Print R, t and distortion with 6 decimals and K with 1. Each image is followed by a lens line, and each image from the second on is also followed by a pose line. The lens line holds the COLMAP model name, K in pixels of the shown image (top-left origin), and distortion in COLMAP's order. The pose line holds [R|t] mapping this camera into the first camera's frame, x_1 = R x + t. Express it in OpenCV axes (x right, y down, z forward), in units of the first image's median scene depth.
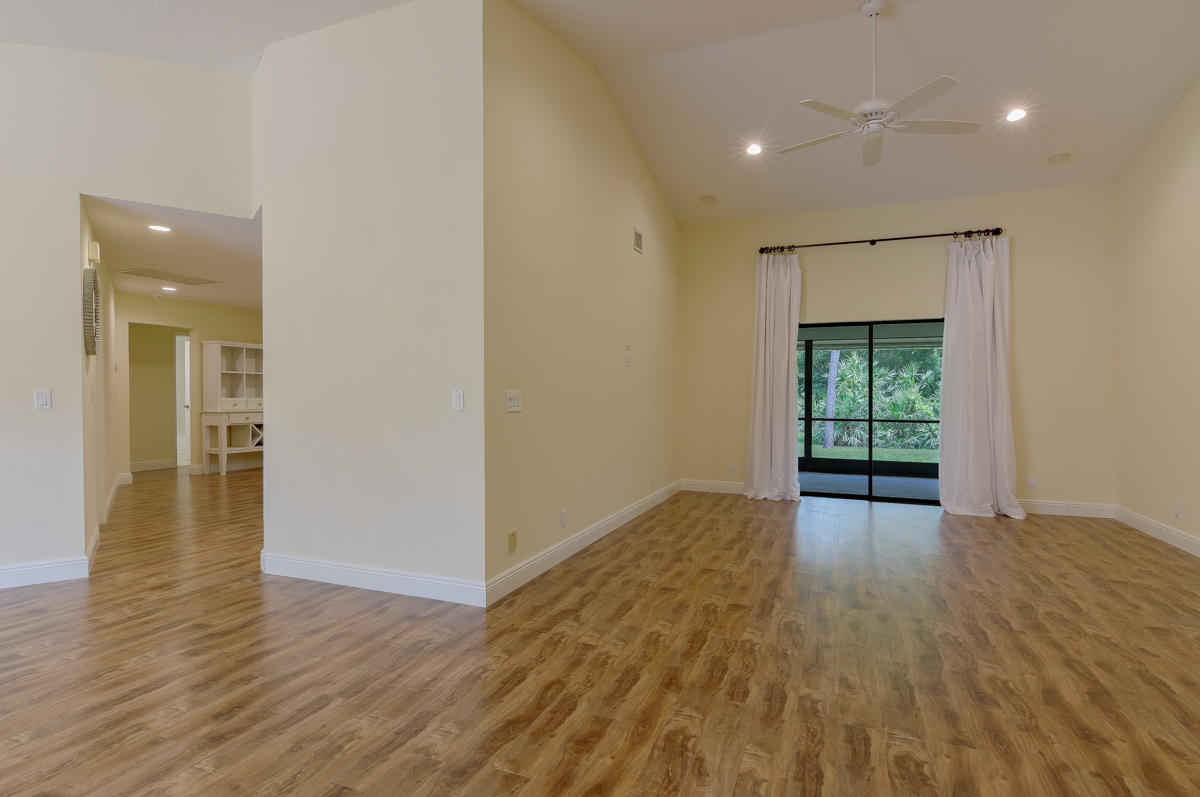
lens RADIAL K [[583.8, 0, 608.8], [0, 583.8, 397.6], [0, 0, 1]] dist [0.004126, -0.007065]
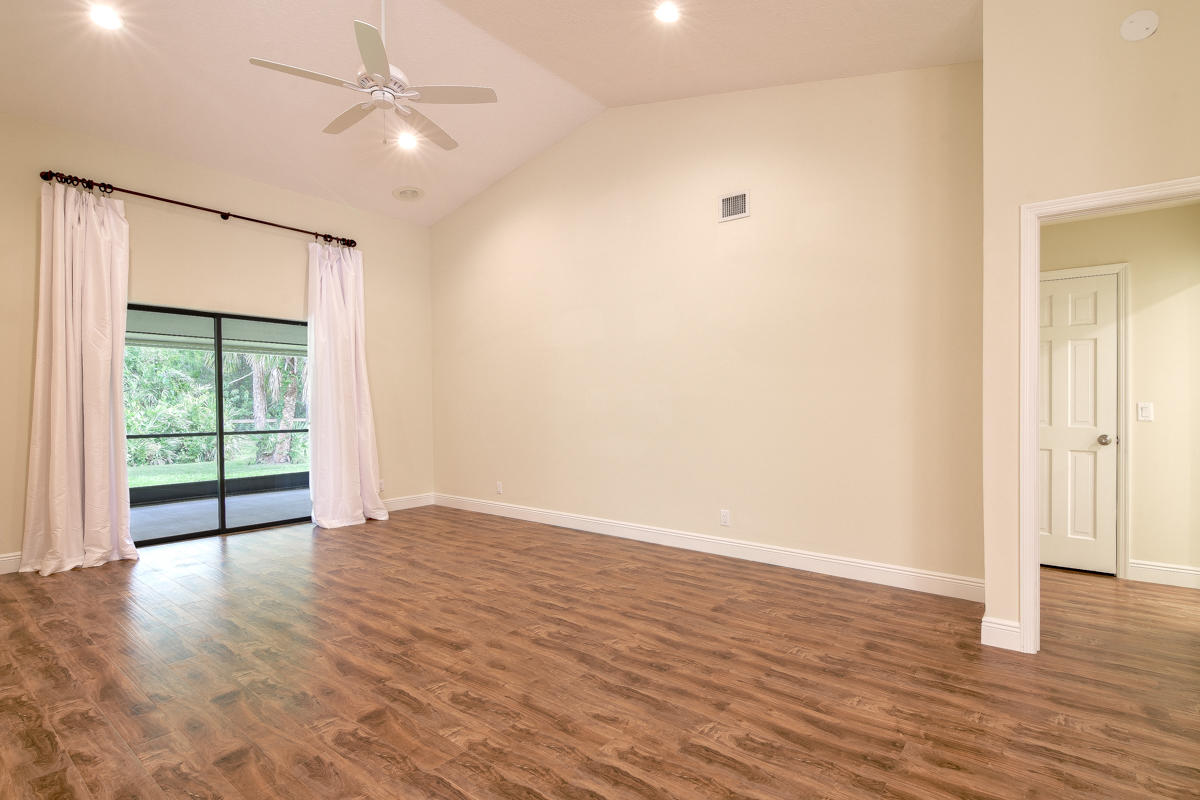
lens RADIAL K [[583.8, 0, 602.9], [0, 583.8, 399.9], [0, 0, 1]] dist [0.004126, -0.007065]
pose [[0.295309, -0.002024, 0.955400, -0.349399], [0.007928, 0.999969, -0.000332, -0.011263], [-0.955369, 0.007672, 0.295316, 0.531379]]
